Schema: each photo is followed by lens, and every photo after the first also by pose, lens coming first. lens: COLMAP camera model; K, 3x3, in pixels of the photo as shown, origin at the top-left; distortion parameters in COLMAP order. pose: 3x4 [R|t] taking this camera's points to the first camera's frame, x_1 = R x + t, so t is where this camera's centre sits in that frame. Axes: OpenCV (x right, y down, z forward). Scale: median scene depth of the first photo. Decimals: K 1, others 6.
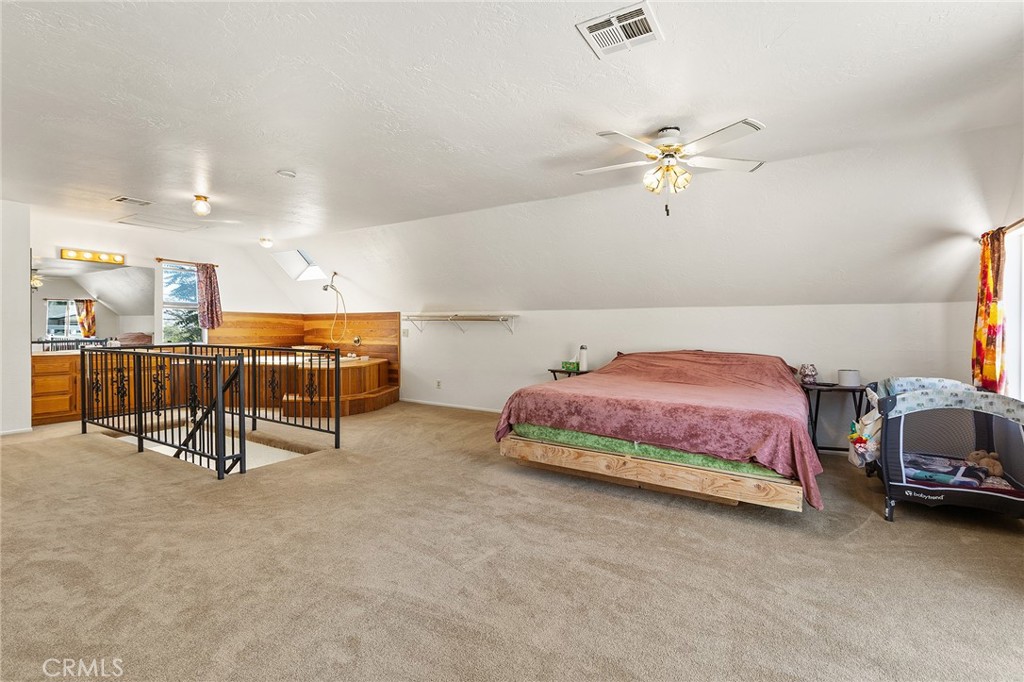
lens RADIAL K [[463.2, 0, 512.7], [0, 463.2, 337.2], [0, 0, 1]] dist [0.005719, -0.001201]
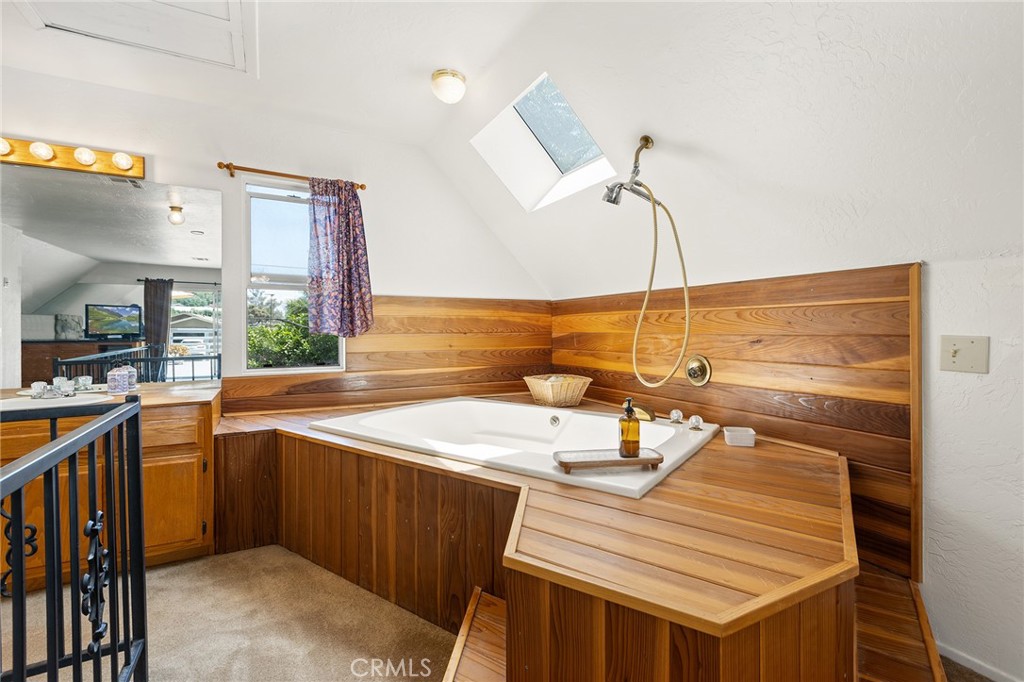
lens RADIAL K [[463.2, 0, 519.4], [0, 463.2, 333.2], [0, 0, 1]] dist [0.005719, -0.001201]
pose [[0.873116, -0.004103, -0.487496, -0.305327], [-0.002528, 0.999913, -0.012943, -0.015072], [0.487506, 0.012533, 0.873030, 0.698409]]
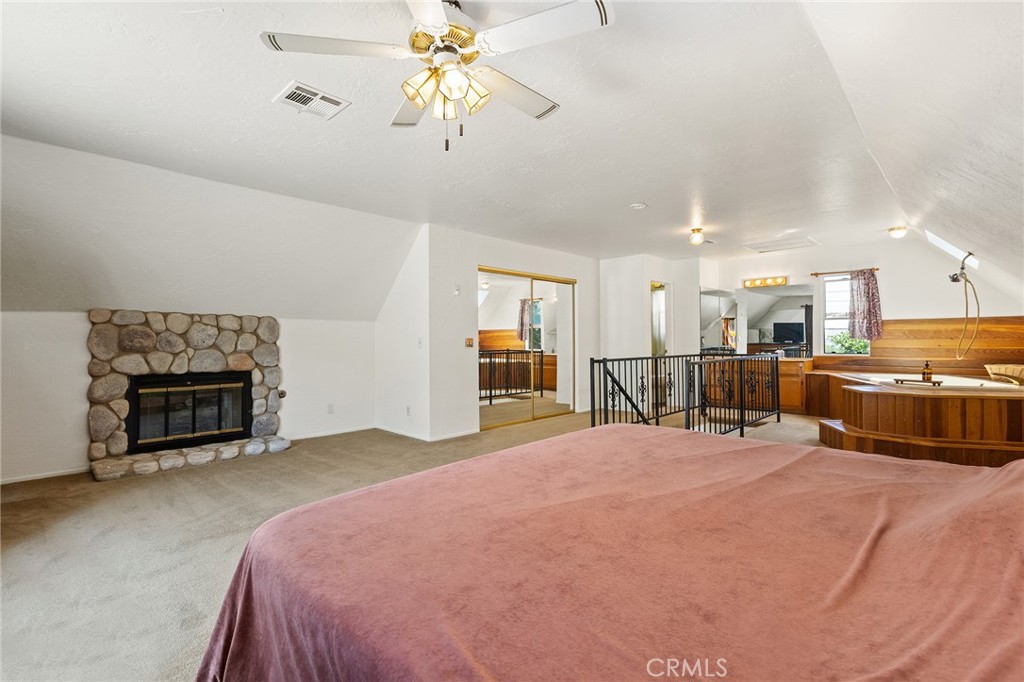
lens RADIAL K [[463.2, 0, 514.9], [0, 463.2, 339.0], [0, 0, 1]] dist [0.005719, -0.001201]
pose [[-0.203944, -0.006416, -0.978962, 0.377687], [-0.016922, 0.999852, -0.003028, -0.004470], [0.978836, 0.015949, -0.204022, 0.497499]]
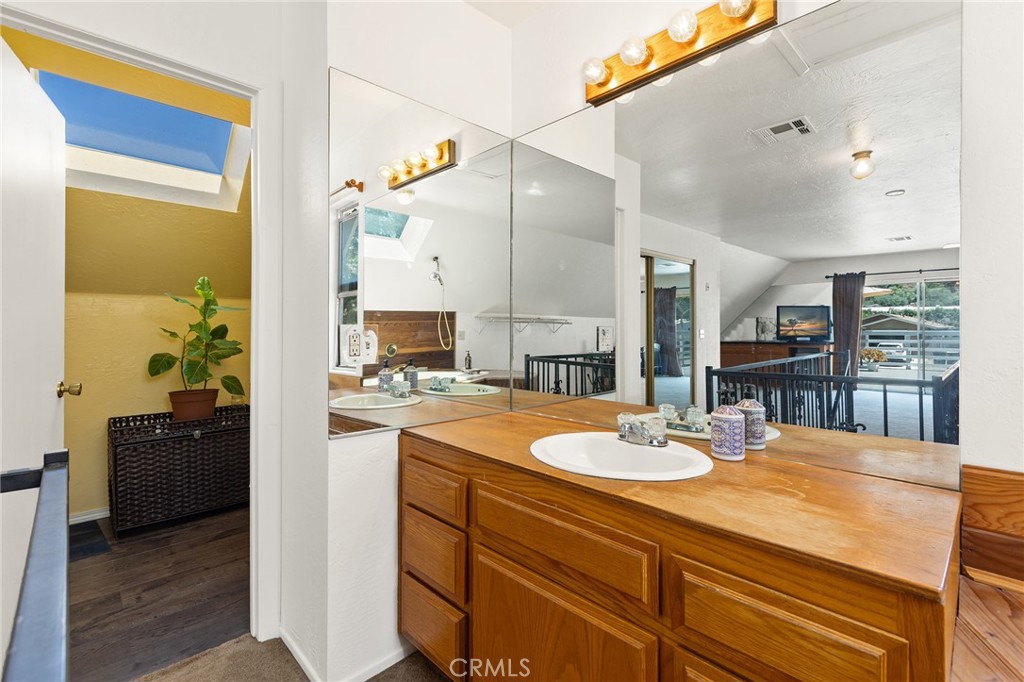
lens RADIAL K [[463.2, 0, 521.1], [0, 463.2, 327.8], [0, 0, 1]] dist [0.005719, -0.001201]
pose [[-0.222581, -0.015892, -0.974785, -0.548104], [-0.021537, 0.999703, -0.011381, -0.018711], [0.974676, 0.018460, -0.222857, 0.819260]]
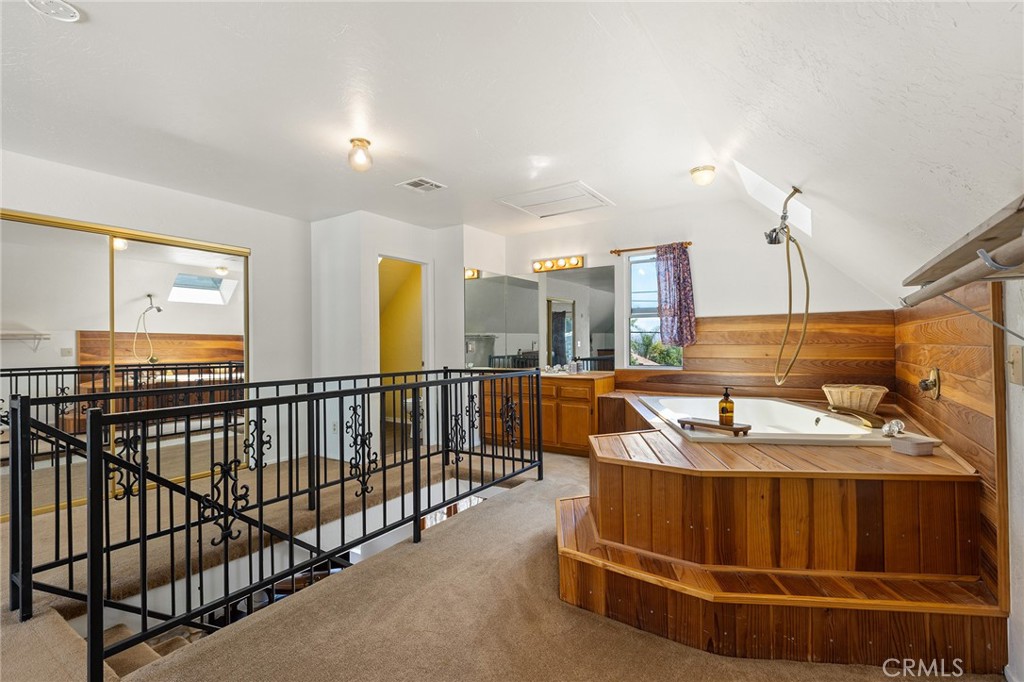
lens RADIAL K [[463.2, 0, 508.0], [0, 463.2, 342.1], [0, 0, 1]] dist [0.005719, -0.001201]
pose [[-0.023347, -0.009808, -0.999679, -0.021404], [-0.014567, 0.999849, -0.009469, -0.013746], [0.999621, 0.014341, -0.023486, 0.770763]]
